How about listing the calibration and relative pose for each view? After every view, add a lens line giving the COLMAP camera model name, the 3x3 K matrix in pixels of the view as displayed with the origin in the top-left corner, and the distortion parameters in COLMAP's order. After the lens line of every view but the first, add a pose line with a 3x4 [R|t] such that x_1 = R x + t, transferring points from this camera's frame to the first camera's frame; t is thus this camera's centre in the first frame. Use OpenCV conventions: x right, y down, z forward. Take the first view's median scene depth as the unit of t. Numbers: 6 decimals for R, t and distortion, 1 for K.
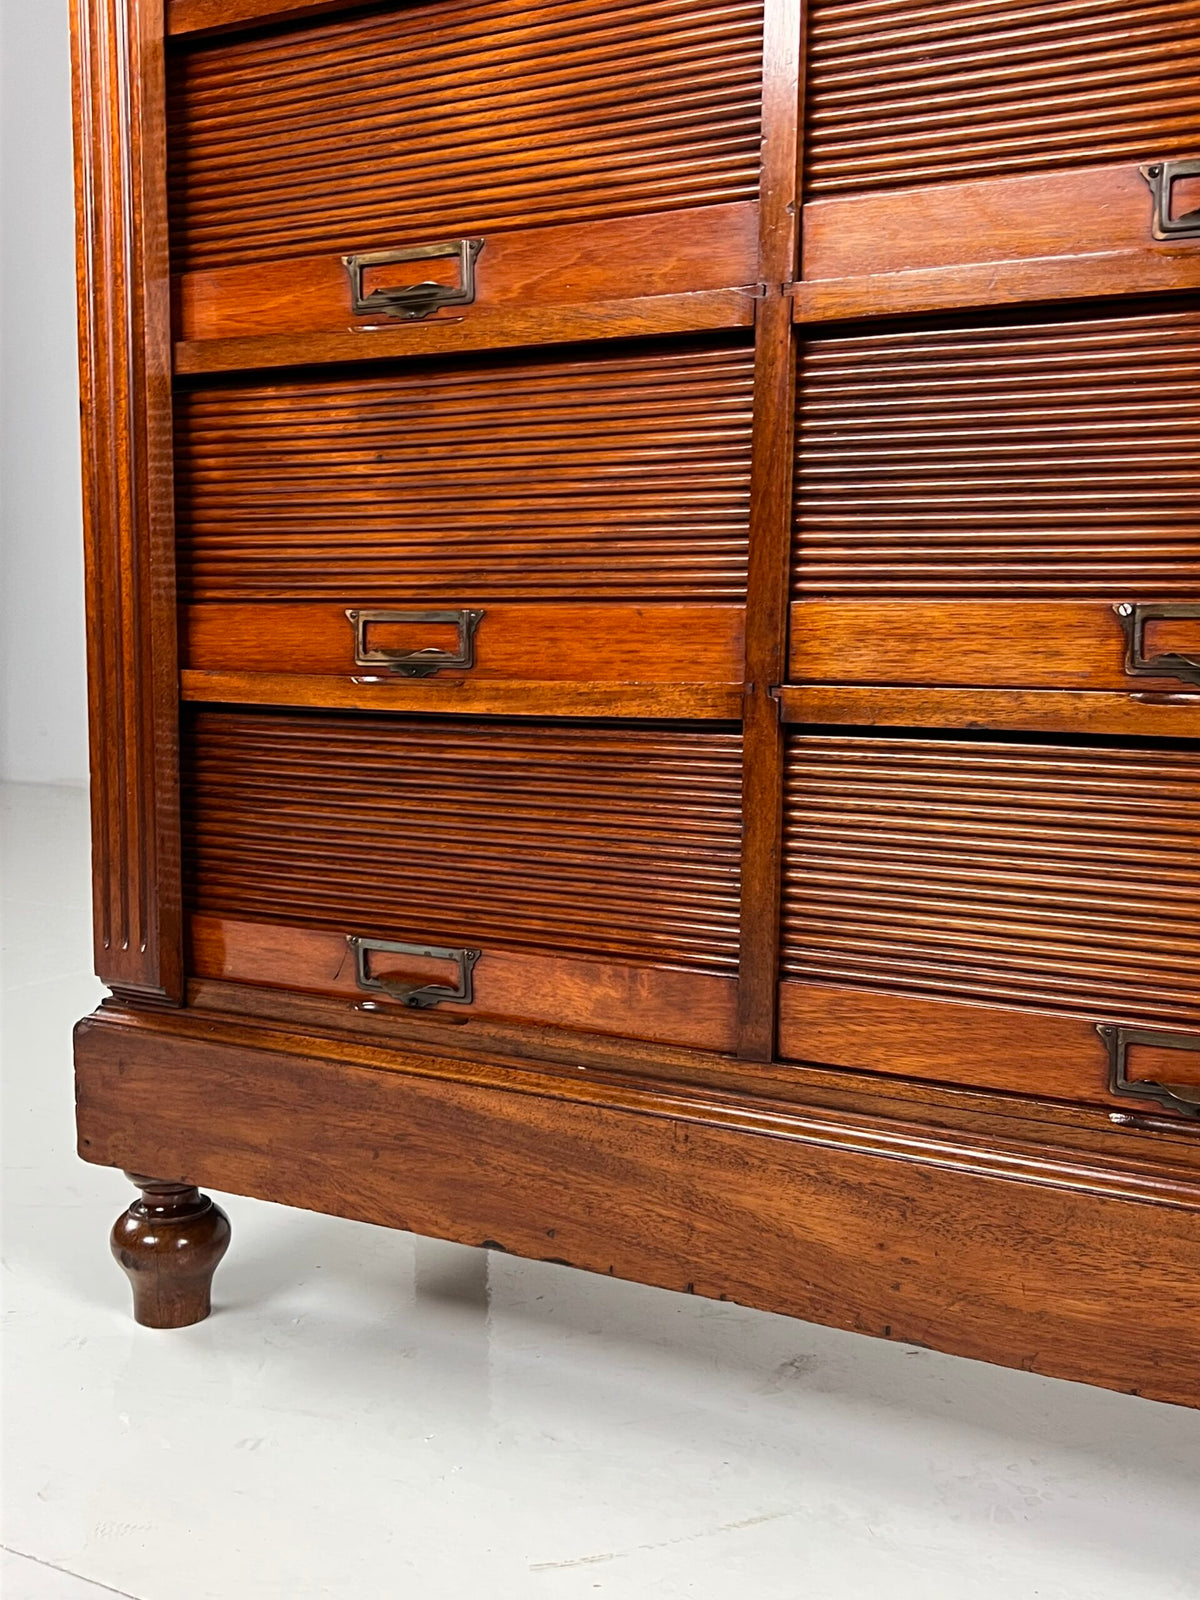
lens RADIAL K [[1701.5, 0, 580.0], [0, 1701.5, 794.1], [0, 0, 1]] dist [0.185019, -0.554478]
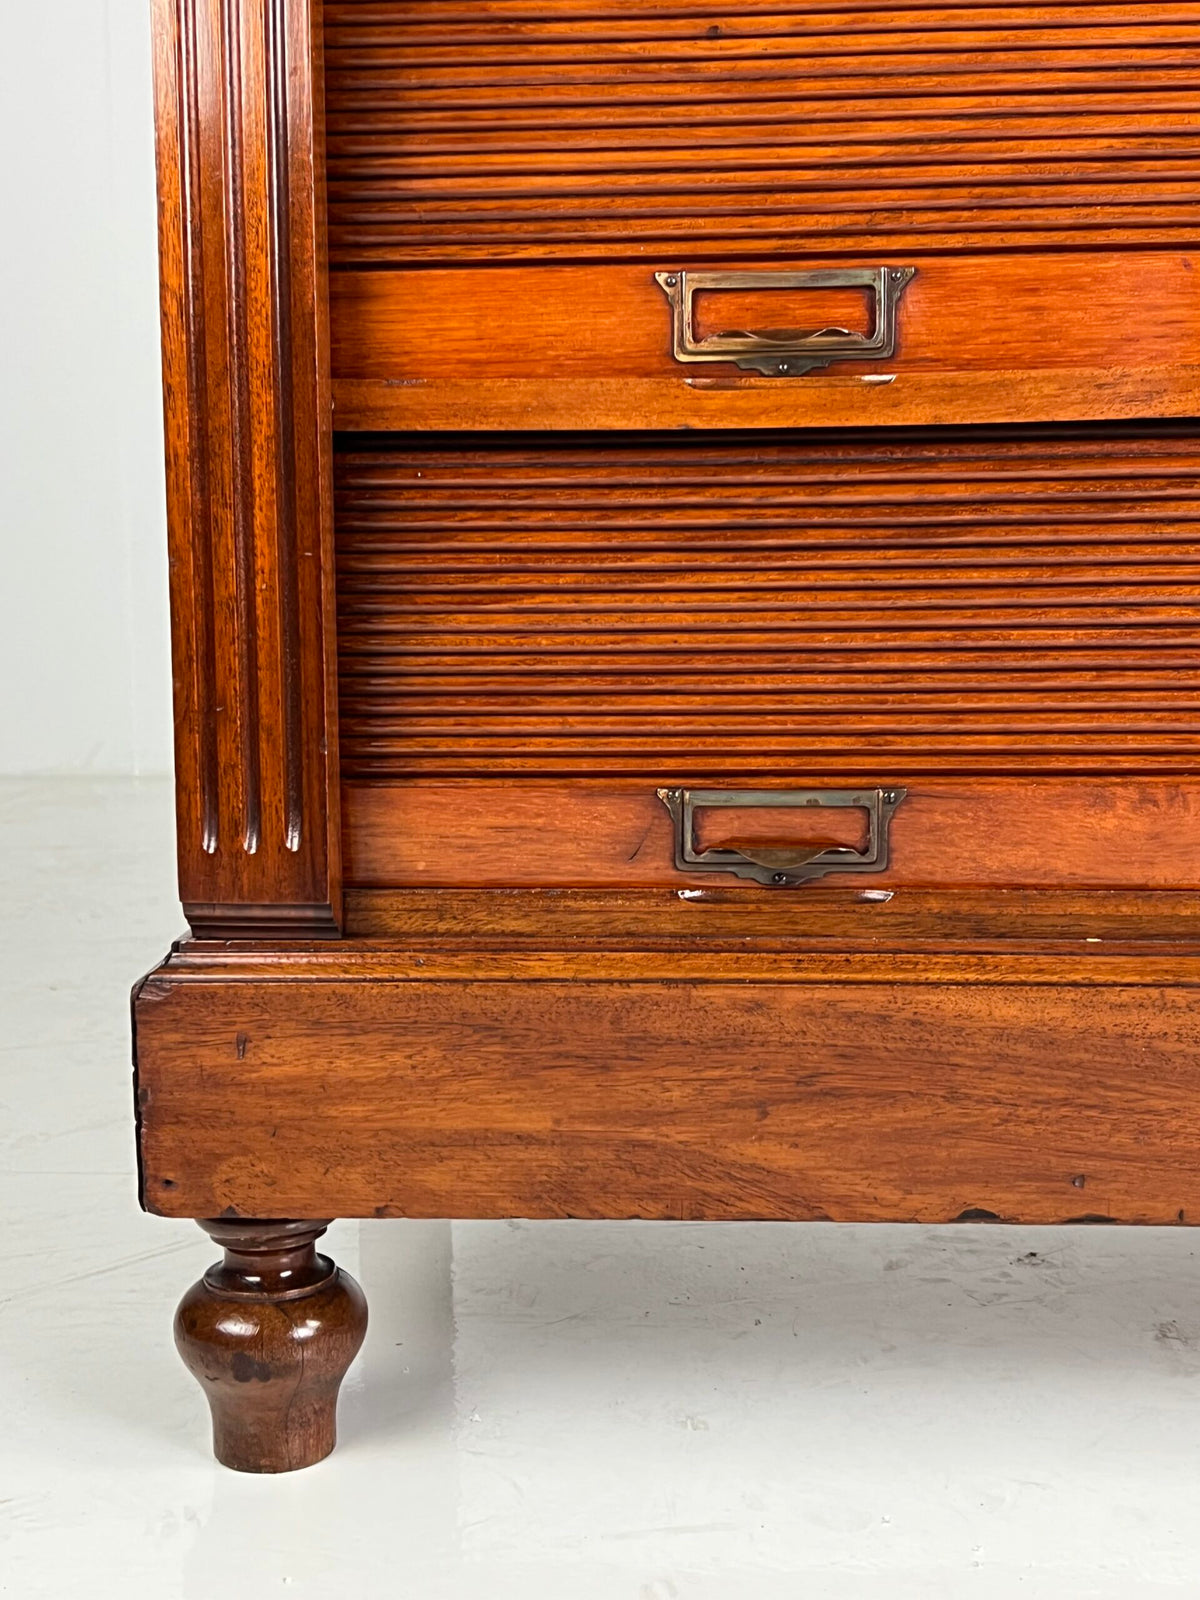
lens RADIAL K [[2134.5, 0, 600.0], [0, 2134.5, 800.0], [0, 0, 1]] dist [0.214007, -0.729352]
pose [[0.892802, -0.067884, 0.445305, -0.545780], [0.060733, 0.997693, 0.030328, 0.064157], [-0.446337, -0.000032, 0.894865, 0.304587]]
